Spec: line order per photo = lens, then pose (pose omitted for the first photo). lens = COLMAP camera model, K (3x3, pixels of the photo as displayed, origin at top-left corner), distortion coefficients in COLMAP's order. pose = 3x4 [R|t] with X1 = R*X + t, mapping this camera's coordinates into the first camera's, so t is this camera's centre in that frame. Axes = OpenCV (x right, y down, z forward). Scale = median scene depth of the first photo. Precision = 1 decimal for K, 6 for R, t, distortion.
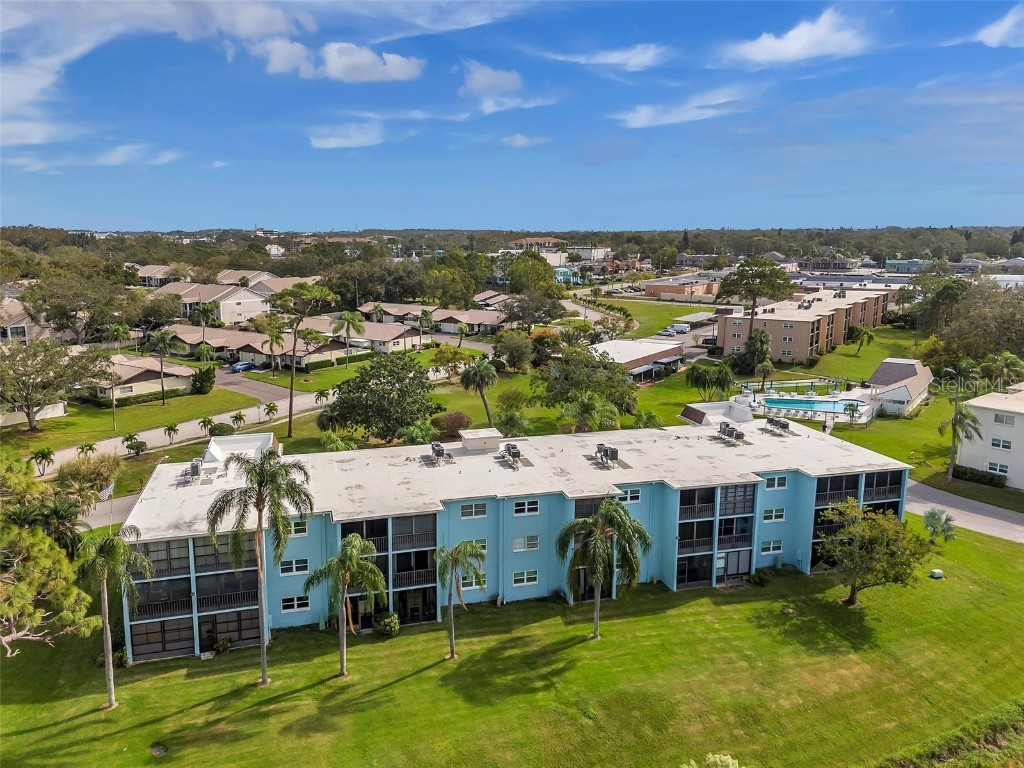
lens RADIAL K [[797.1, 0, 510.8], [0, 797.1, 369.9], [0, 0, 1]] dist [0.053225, -0.056135]
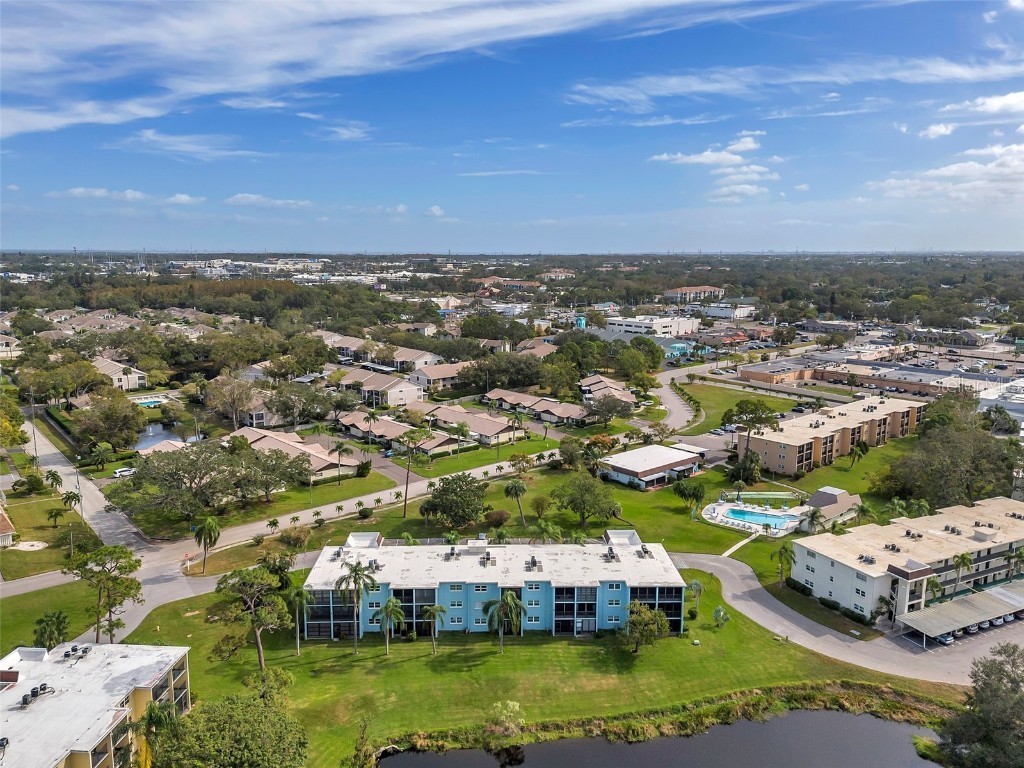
lens RADIAL K [[797.1, 0, 510.8], [0, 797.1, 369.9], [0, 0, 1]] dist [0.053225, -0.056135]
pose [[0.973140, 0.044250, -0.225923, 0.531888], [-0.048621, 0.998722, -0.013817, -0.367997], [0.225023, 0.024430, 0.974047, -1.030437]]
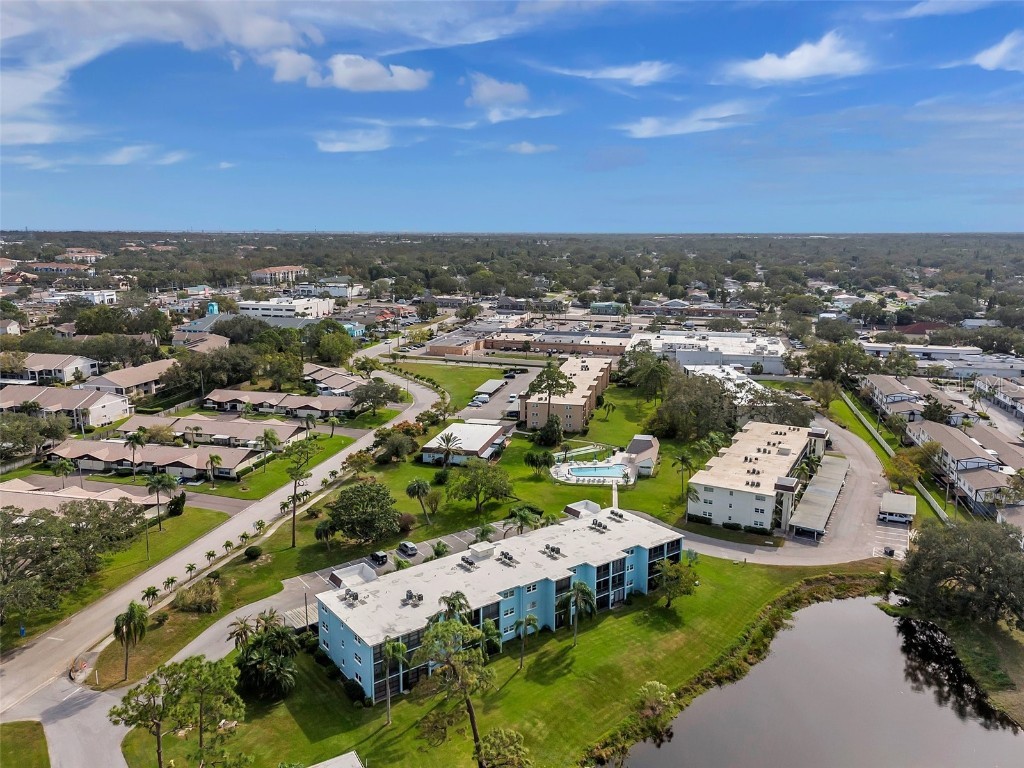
lens RADIAL K [[765.7, 0, 541.2], [0, 765.7, 391.2], [0, 0, 1]] dist [0.057730, -0.051751]
pose [[0.919785, -0.069358, 0.386245, -0.663467], [0.055205, 0.997338, 0.047629, -0.411077], [-0.388521, -0.022486, 0.921166, -0.784938]]
